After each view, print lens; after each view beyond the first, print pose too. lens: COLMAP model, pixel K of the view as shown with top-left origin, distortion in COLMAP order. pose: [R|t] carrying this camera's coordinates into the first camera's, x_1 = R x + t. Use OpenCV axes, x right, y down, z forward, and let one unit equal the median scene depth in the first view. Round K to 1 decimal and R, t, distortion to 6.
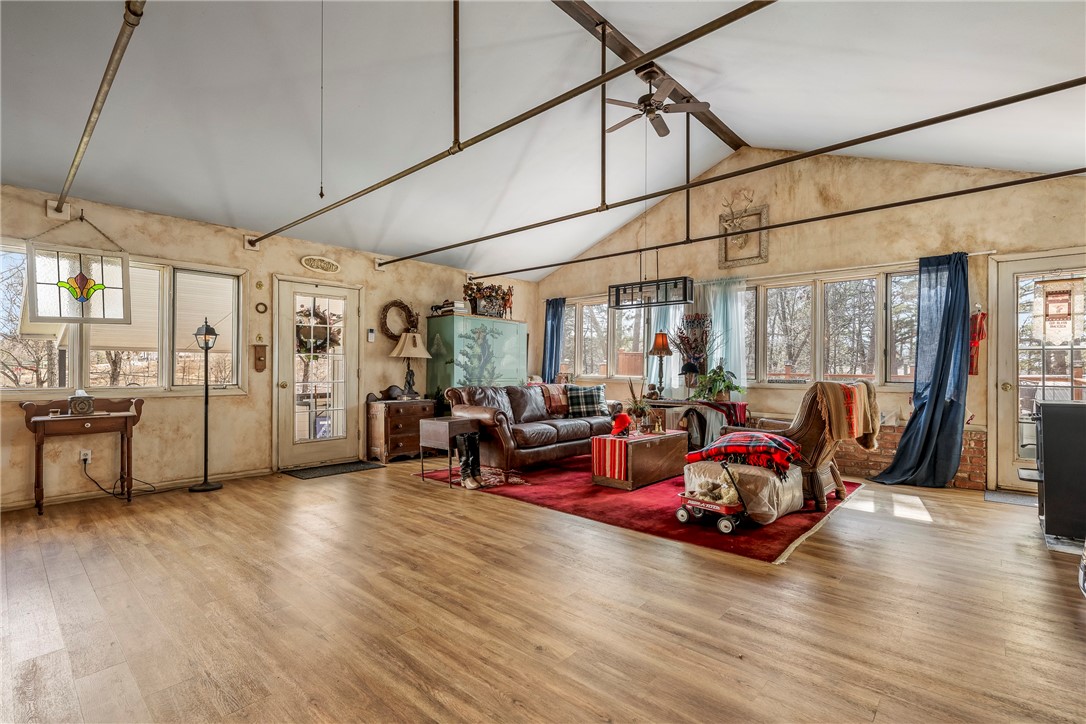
lens RADIAL K [[499.3, 0, 543.0], [0, 499.3, 362.0], [0, 0, 1]] dist [-0.000097, 0.000039]
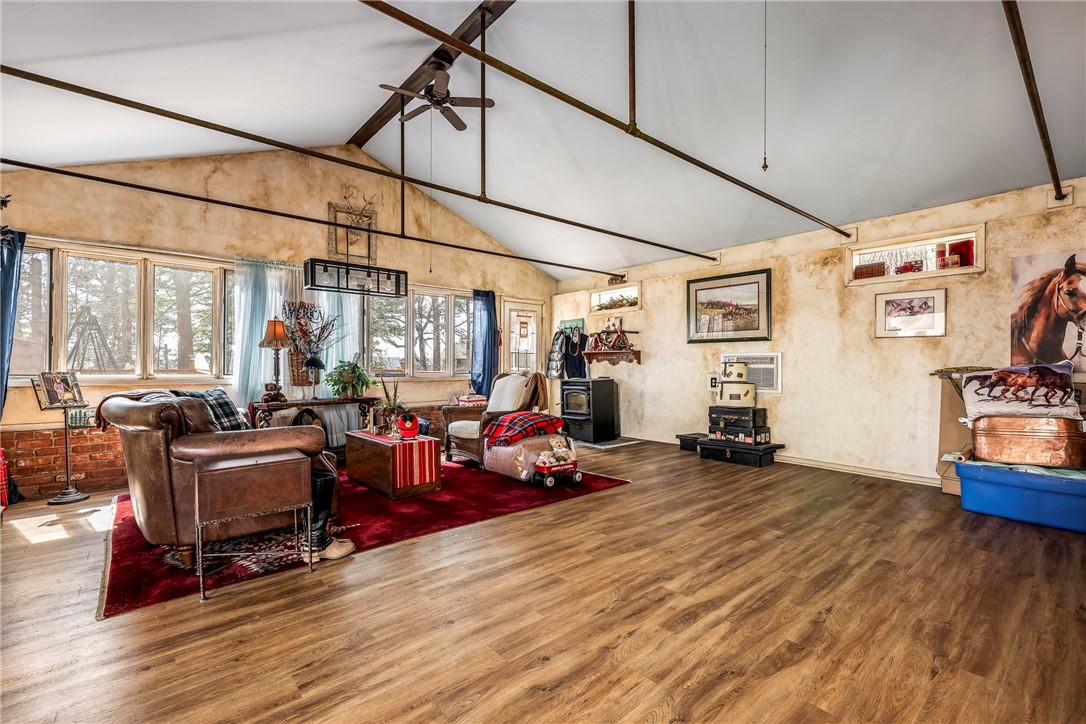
lens RADIAL K [[481.7, 0, 543.0], [0, 481.7, 362.0], [0, 0, 1]] dist [-0.000029, 0.000045]
pose [[0.125943, 0.003612, 0.992031, -0.733308], [-0.010629, 0.999941, -0.002291, 0.010318], [-0.991980, -0.010256, 0.125974, 0.699667]]
